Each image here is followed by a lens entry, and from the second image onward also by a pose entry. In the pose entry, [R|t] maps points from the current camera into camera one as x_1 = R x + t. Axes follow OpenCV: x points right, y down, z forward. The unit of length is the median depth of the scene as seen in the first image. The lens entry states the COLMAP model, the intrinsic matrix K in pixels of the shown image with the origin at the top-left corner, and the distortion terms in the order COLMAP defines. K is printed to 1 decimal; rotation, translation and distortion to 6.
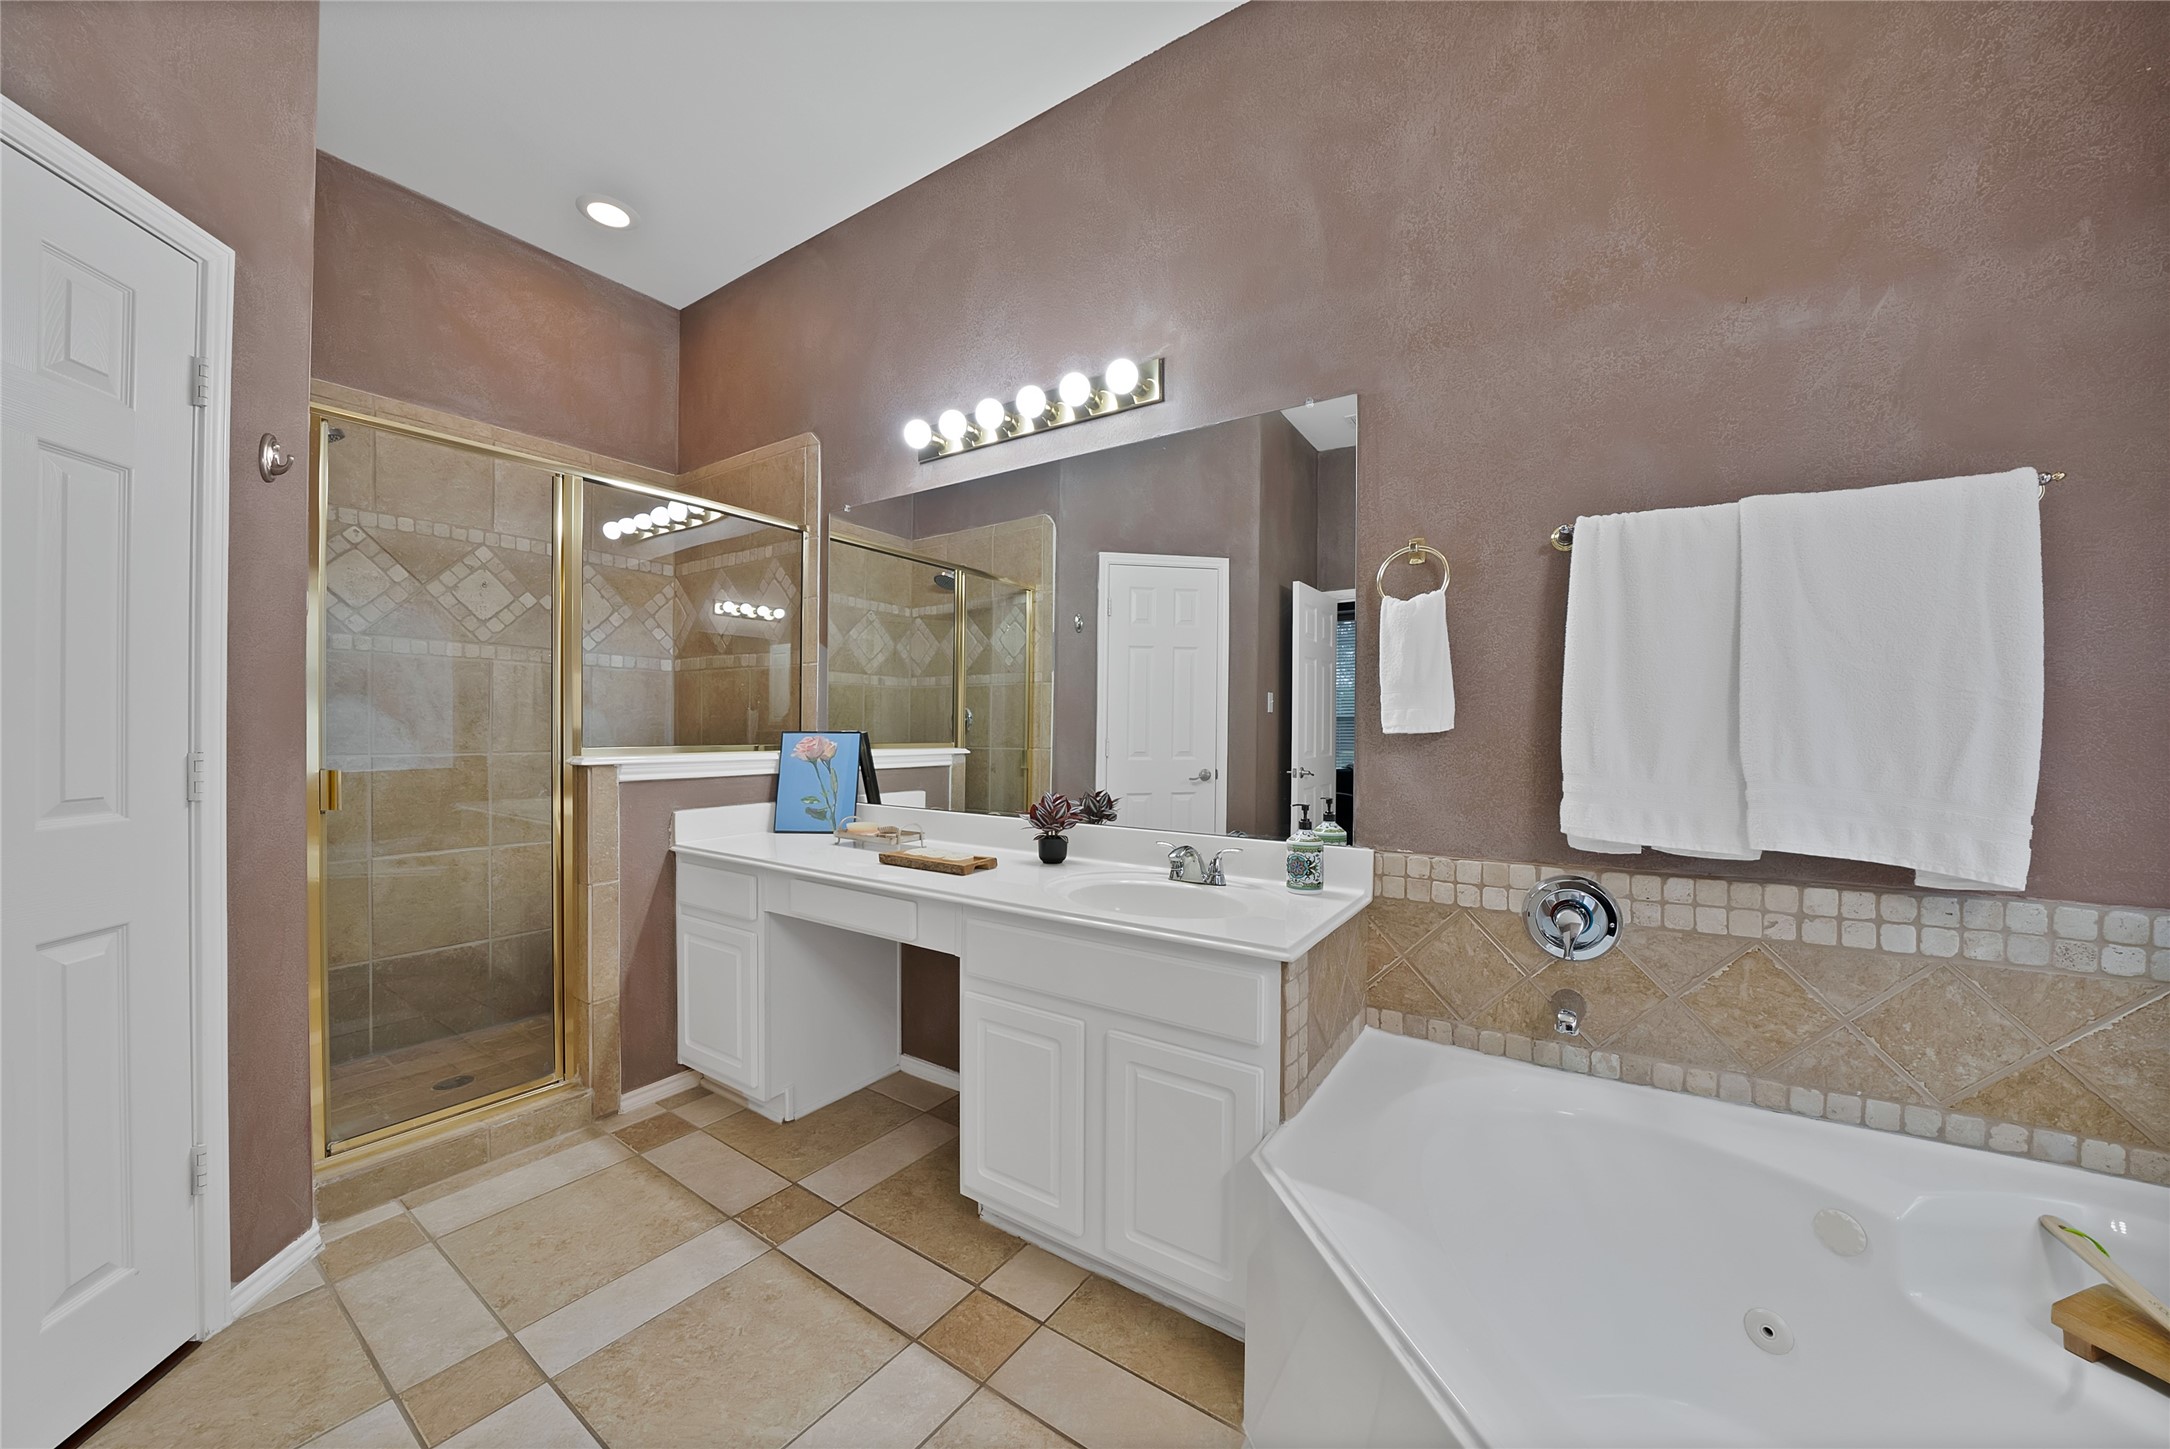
lens RADIAL K [[772.3, 0, 1089.6], [0, 772.3, 728.2], [0, 0, 1]] dist [-0.018151, 0.000437]
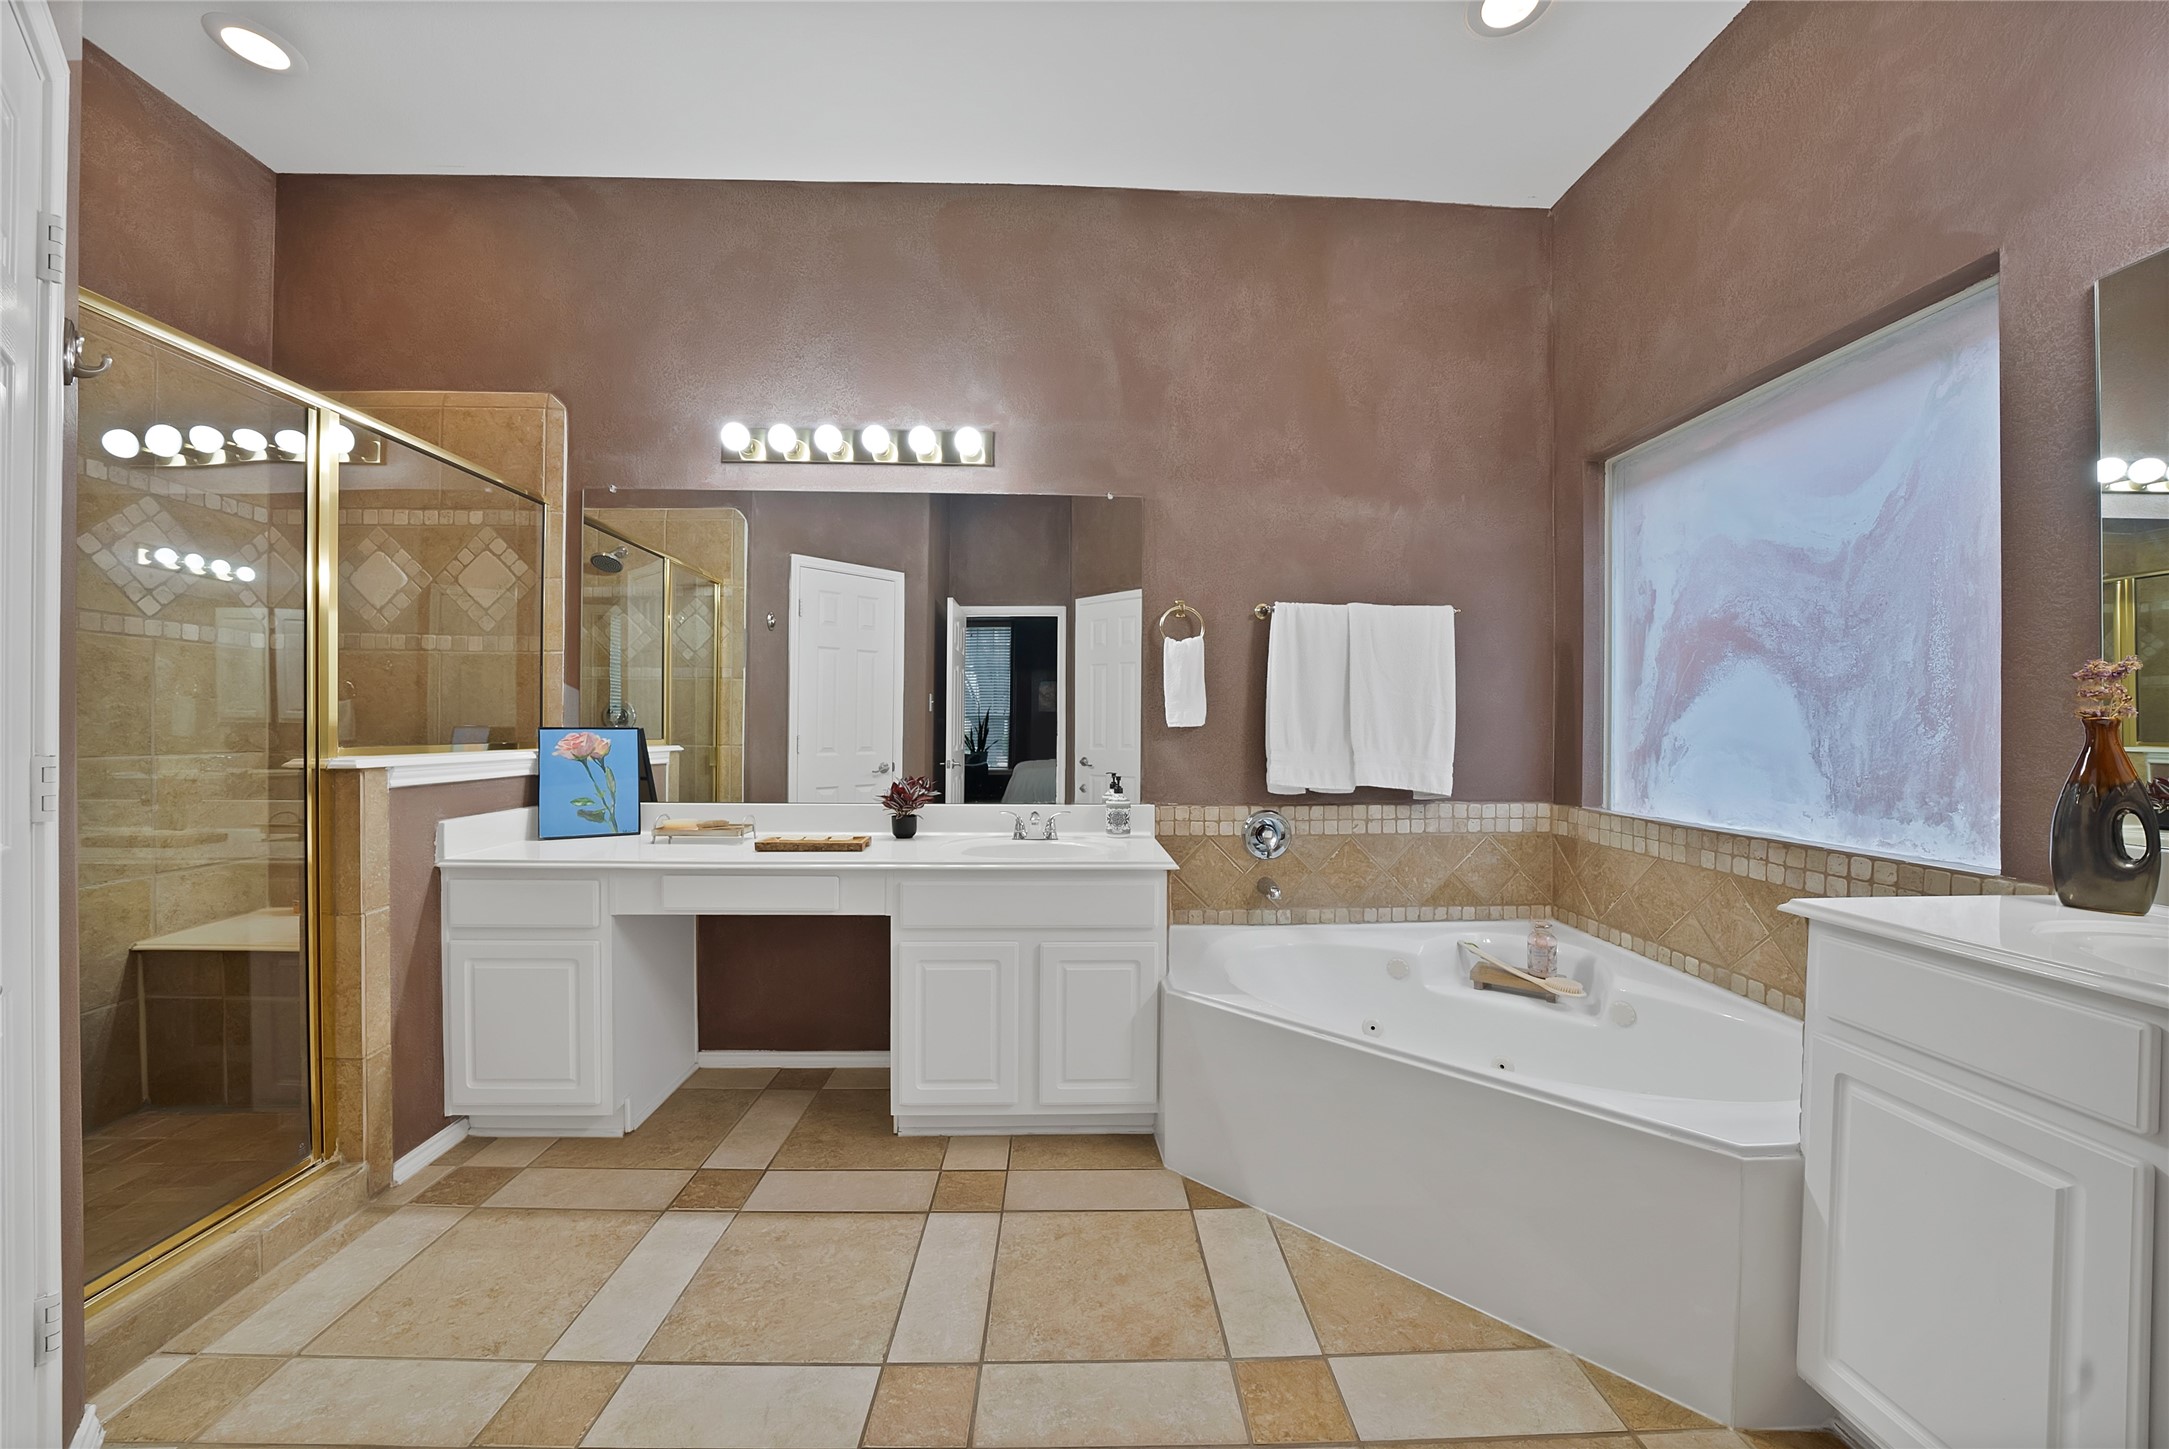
lens RADIAL K [[771.9, 0, 1077.9], [0, 771.9, 728.2], [0, 0, 1]] dist [-0.018151, 0.000437]
pose [[0.813830, -0.001808, 0.581101, -0.593280], [0.000335, 0.999996, 0.002643, 0.004471], [-0.581103, -0.001956, 0.813827, -0.126965]]
